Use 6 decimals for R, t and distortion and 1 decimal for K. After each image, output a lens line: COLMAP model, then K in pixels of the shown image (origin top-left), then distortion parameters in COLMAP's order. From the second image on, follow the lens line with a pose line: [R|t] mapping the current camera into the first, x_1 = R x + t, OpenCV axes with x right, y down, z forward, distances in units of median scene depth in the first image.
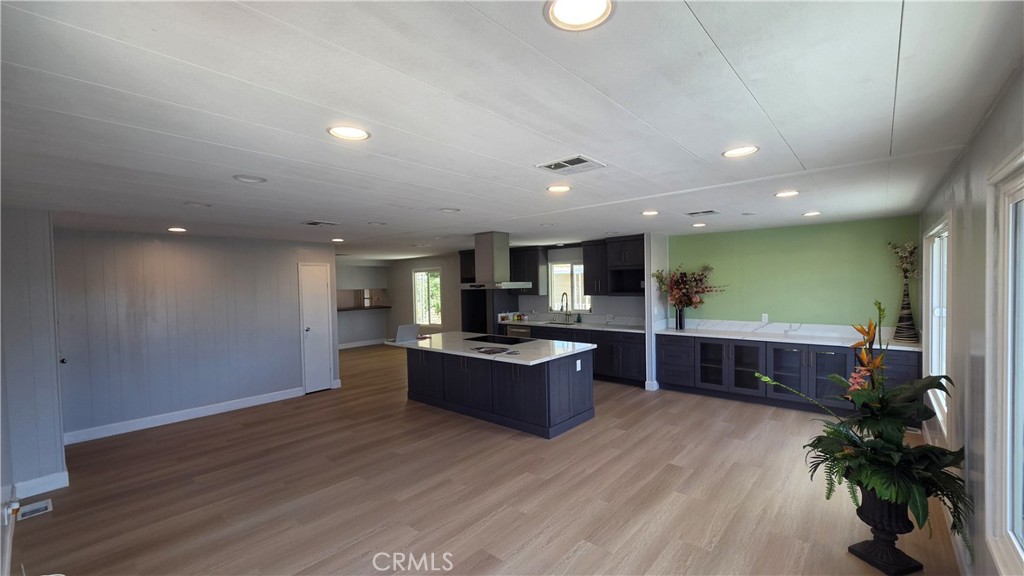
lens RADIAL K [[422.8, 0, 513.9], [0, 422.8, 288.8], [0, 0, 1]] dist [-0.000031, -0.000554]
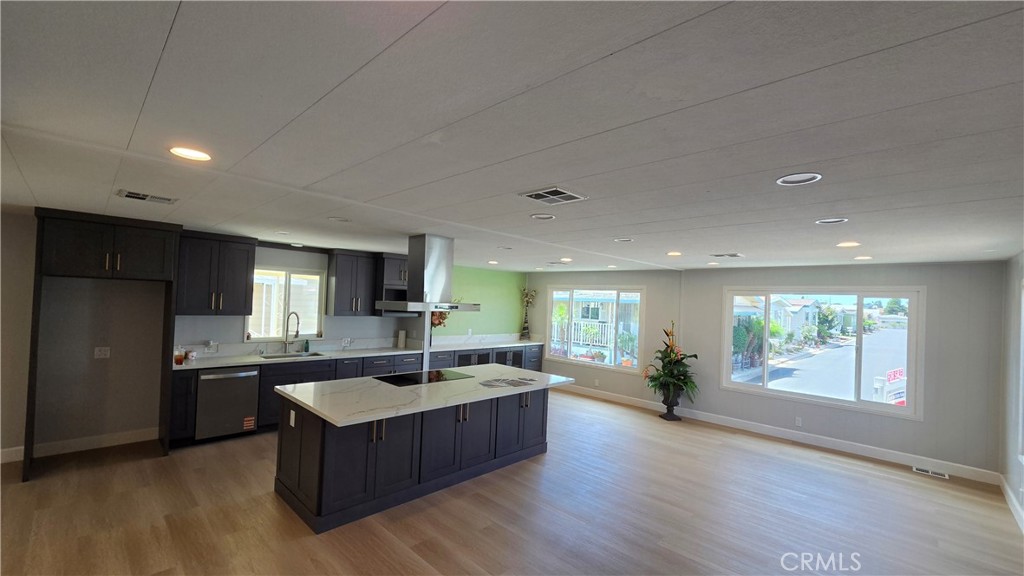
lens RADIAL K [[422.8, 0, 514.3], [0, 422.8, 287.5], [0, 0, 1]] dist [-0.000031, -0.000554]
pose [[0.038692, 0.060871, 0.997395, -0.613182], [-0.022361, 0.997946, -0.060037, 0.002857], [-0.999001, -0.019980, 0.039974, 0.630477]]
